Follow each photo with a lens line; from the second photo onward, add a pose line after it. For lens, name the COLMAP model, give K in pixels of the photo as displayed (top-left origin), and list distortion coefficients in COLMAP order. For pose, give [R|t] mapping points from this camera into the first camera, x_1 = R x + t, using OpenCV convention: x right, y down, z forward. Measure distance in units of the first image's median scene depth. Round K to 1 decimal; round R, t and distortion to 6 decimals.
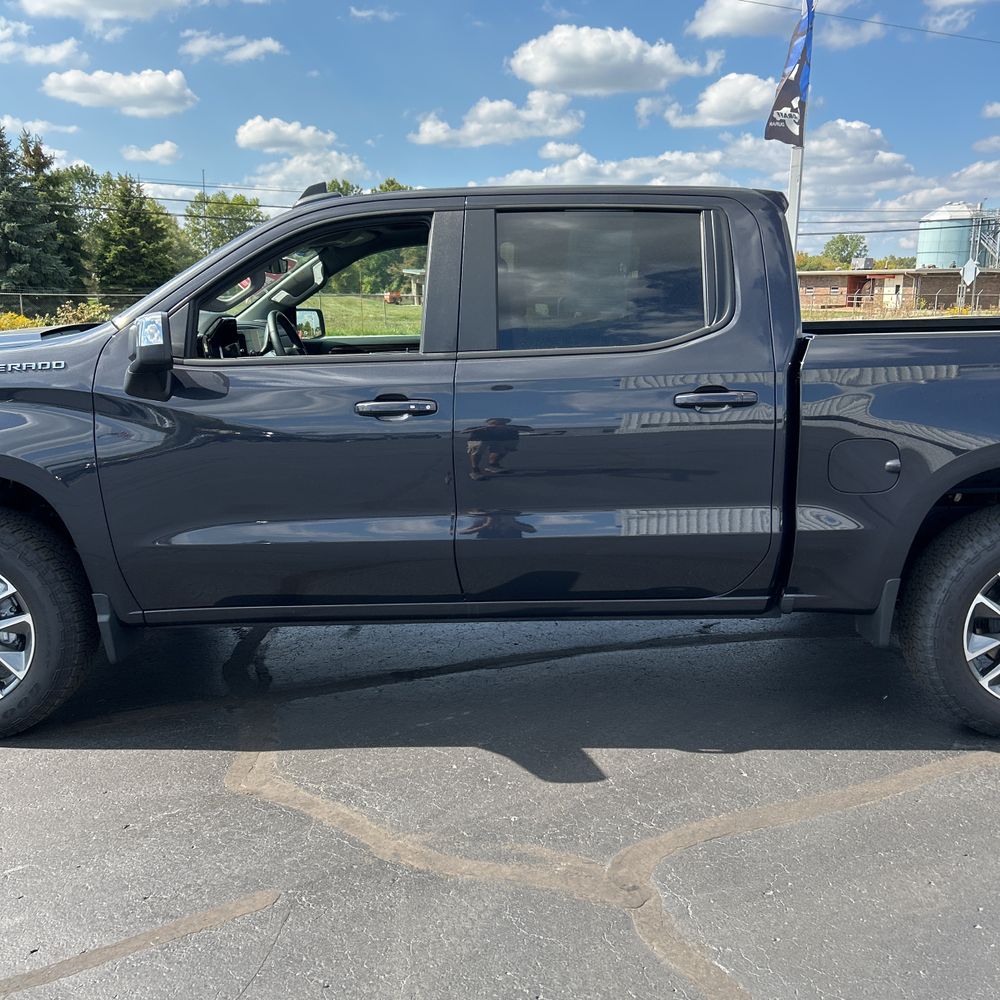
lens RADIAL K [[1010.2, 0, 500.0], [0, 1010.2, 500.0], [0, 0, 1]] dist [0.007391, -0.000781]
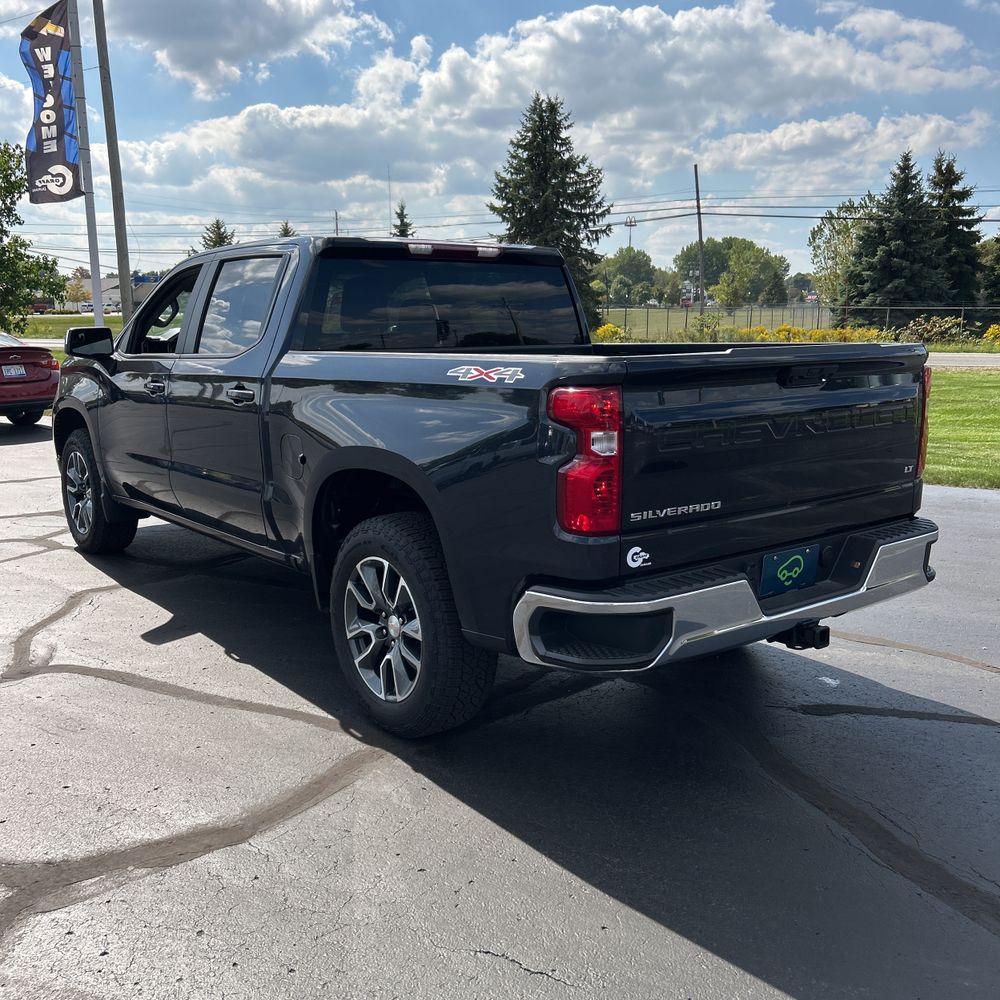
lens RADIAL K [[999.3, 0, 495.1], [0, 999.3, 495.1], [0, 0, 1]] dist [0.028662, -0.031142]
pose [[0.620583, 0.135529, -0.772339, 0.092292], [-0.147298, 0.987565, 0.054941, -0.005664], [0.770182, 0.079668, 0.632830, 0.026320]]
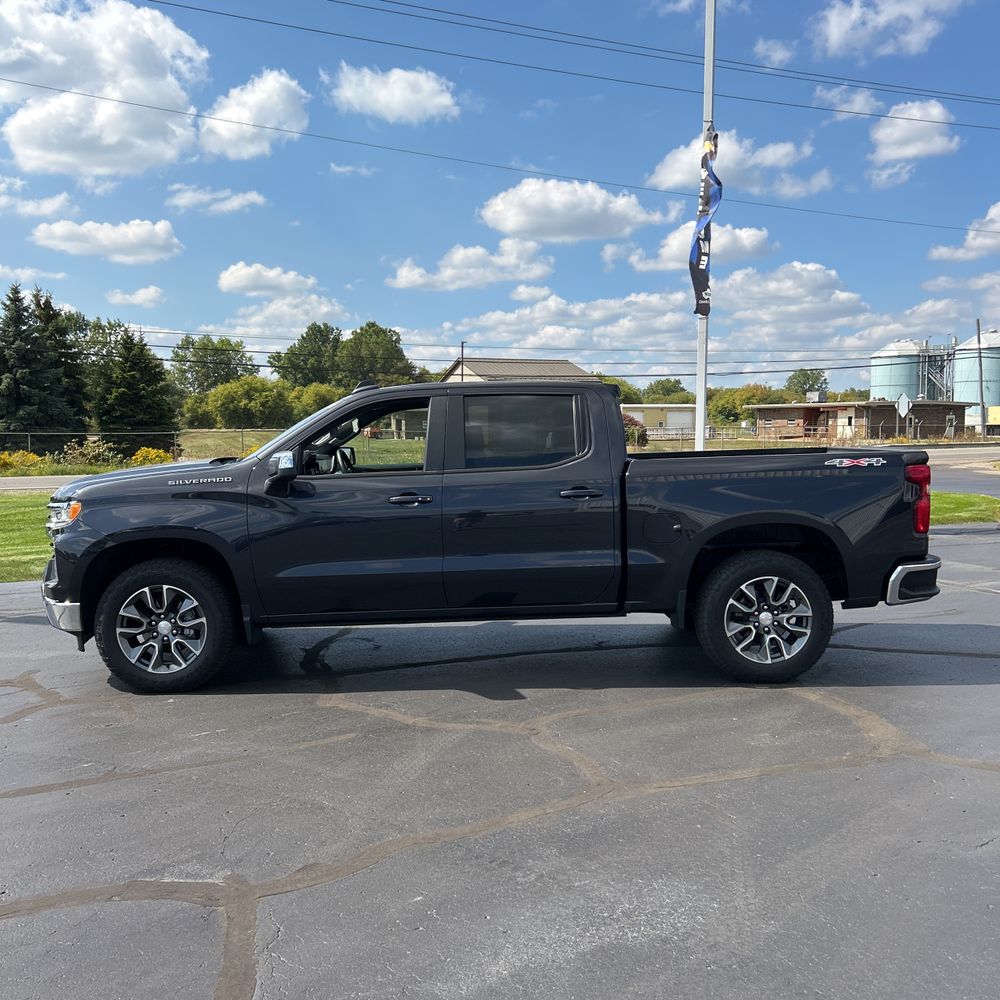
lens RADIAL K [[999.3, 0, 495.1], [0, 999.3, 495.1], [0, 0, 1]] dist [0.028662, -0.031142]
pose [[0.999758, -0.010846, 0.019149, 0.001095], [0.013305, 0.990979, -0.133358, 0.009220], [-0.017529, 0.133580, 0.990883, -0.051778]]
